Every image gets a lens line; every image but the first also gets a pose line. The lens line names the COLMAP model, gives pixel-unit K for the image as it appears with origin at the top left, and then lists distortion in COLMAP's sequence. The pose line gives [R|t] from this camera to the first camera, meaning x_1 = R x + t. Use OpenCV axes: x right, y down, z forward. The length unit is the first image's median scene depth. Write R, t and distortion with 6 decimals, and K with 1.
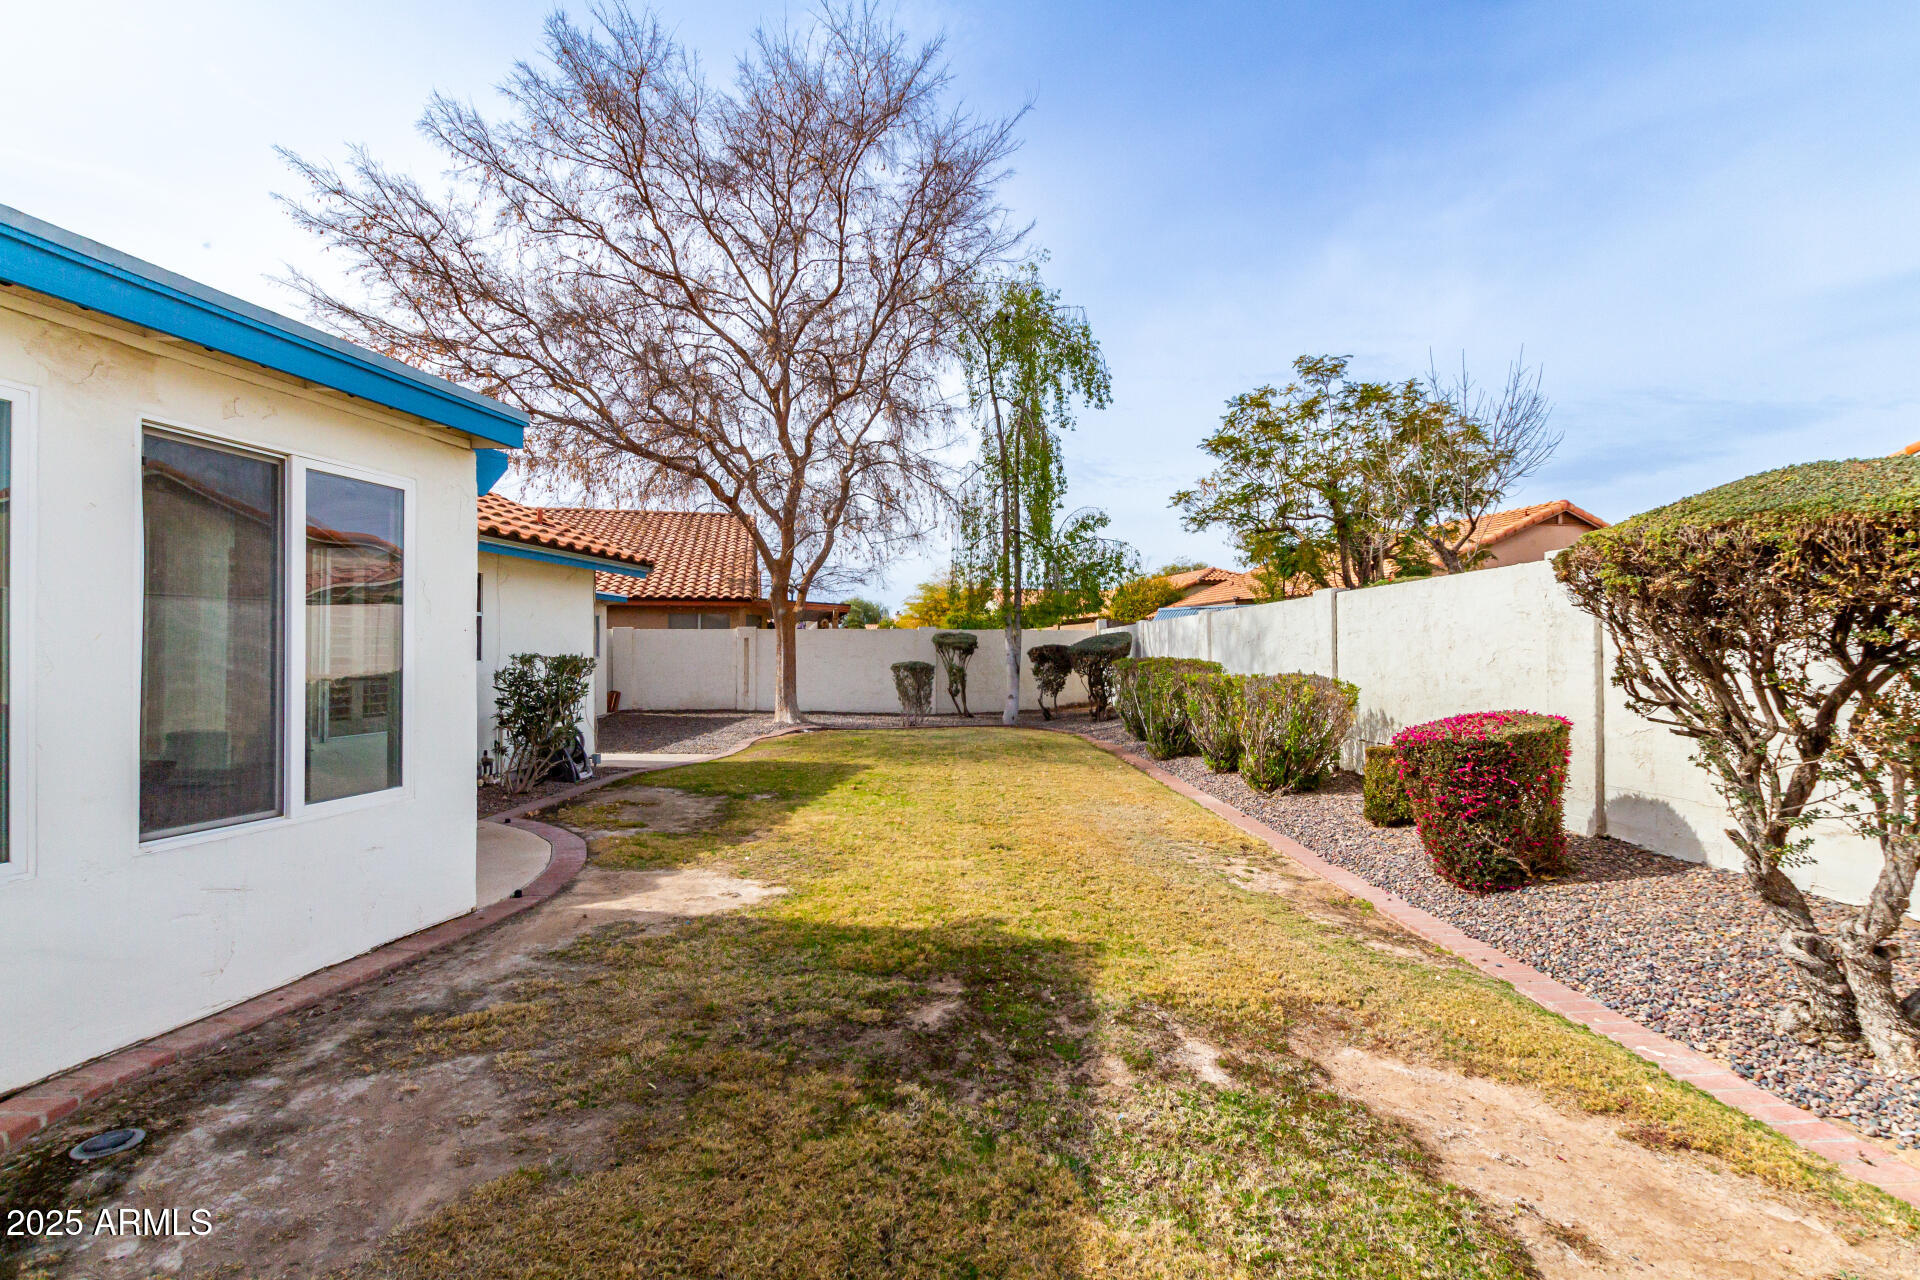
lens RADIAL K [[873.8, 0, 952.9], [0, 873.8, 642.8], [0, 0, 1]] dist [0.002855, -0.000278]
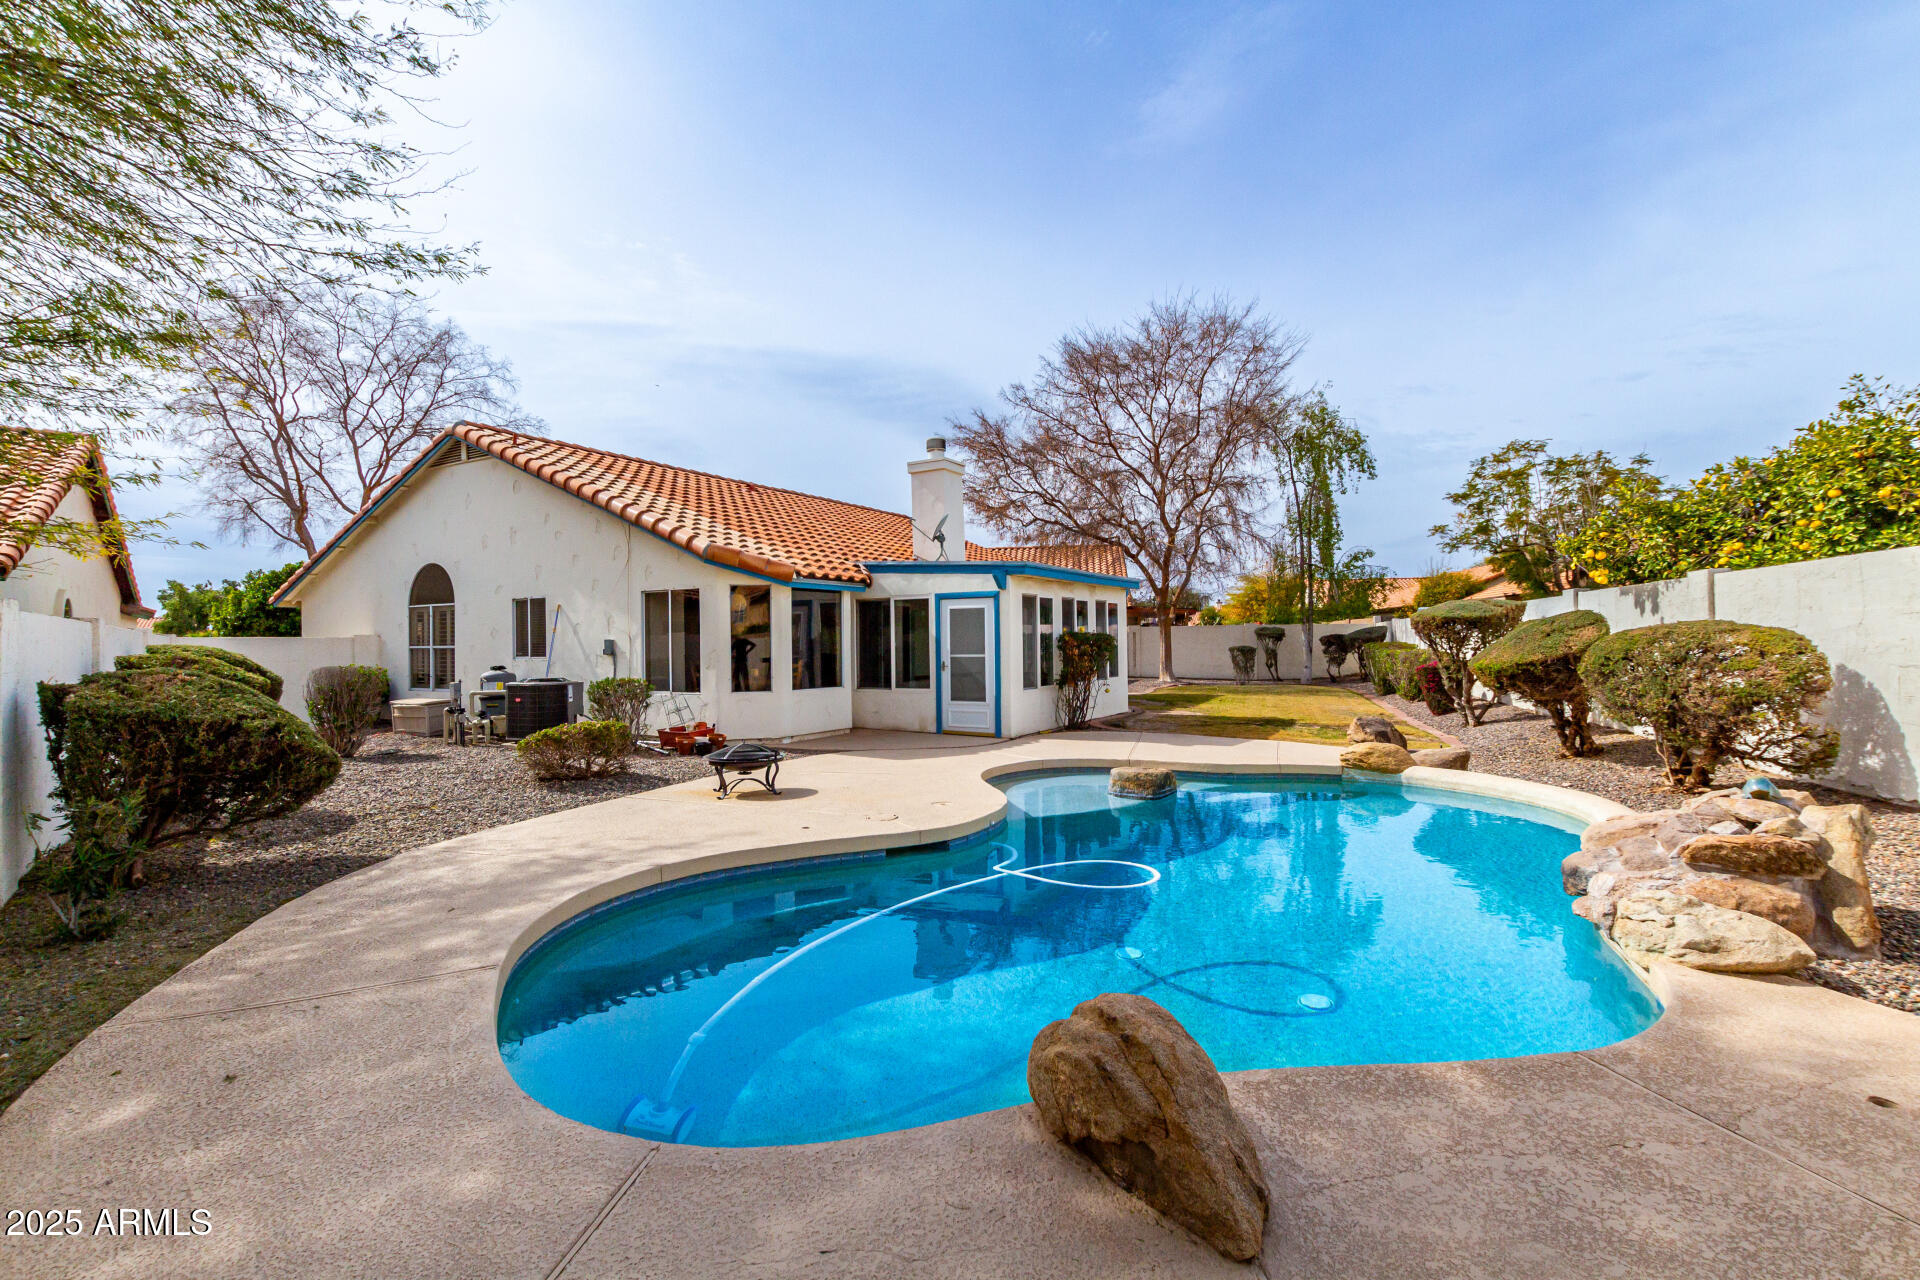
lens RADIAL K [[873.8, 0, 952.9], [0, 873.8, 642.8], [0, 0, 1]] dist [0.002855, -0.000278]
pose [[0.938039, -0.009791, -0.346391, 0.013062], [0.014911, 0.999815, 0.012117, -0.012098], [0.346208, -0.016531, 0.938012, -0.716663]]
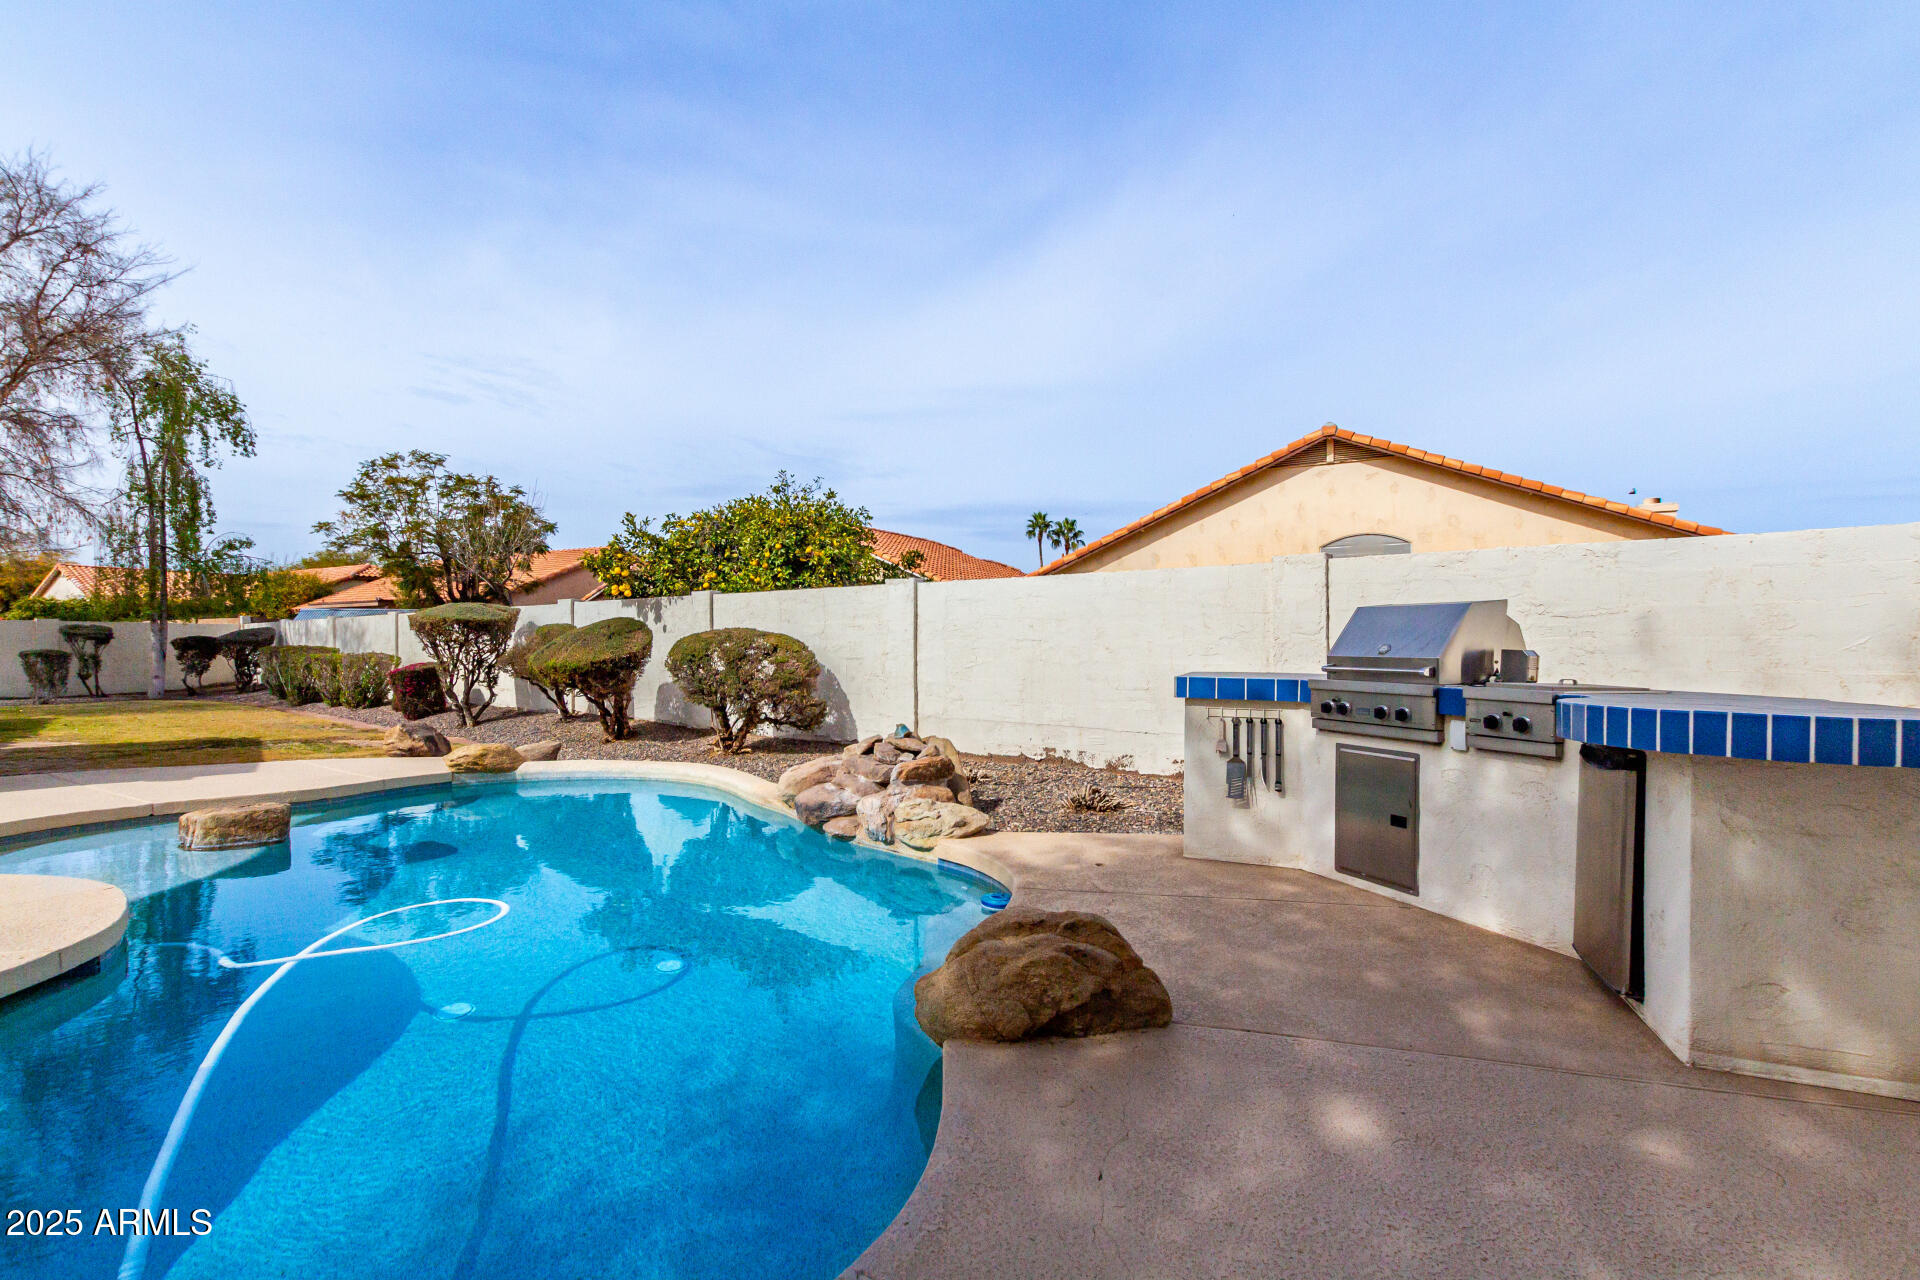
lens RADIAL K [[873.8, 0, 952.9], [0, 873.8, 642.8], [0, 0, 1]] dist [0.002855, -0.000278]
pose [[0.651663, 0.003126, 0.758502, -0.140326], [-0.011030, 0.999925, 0.005355, -0.007308], [-0.758428, -0.011856, 0.651649, -0.682187]]
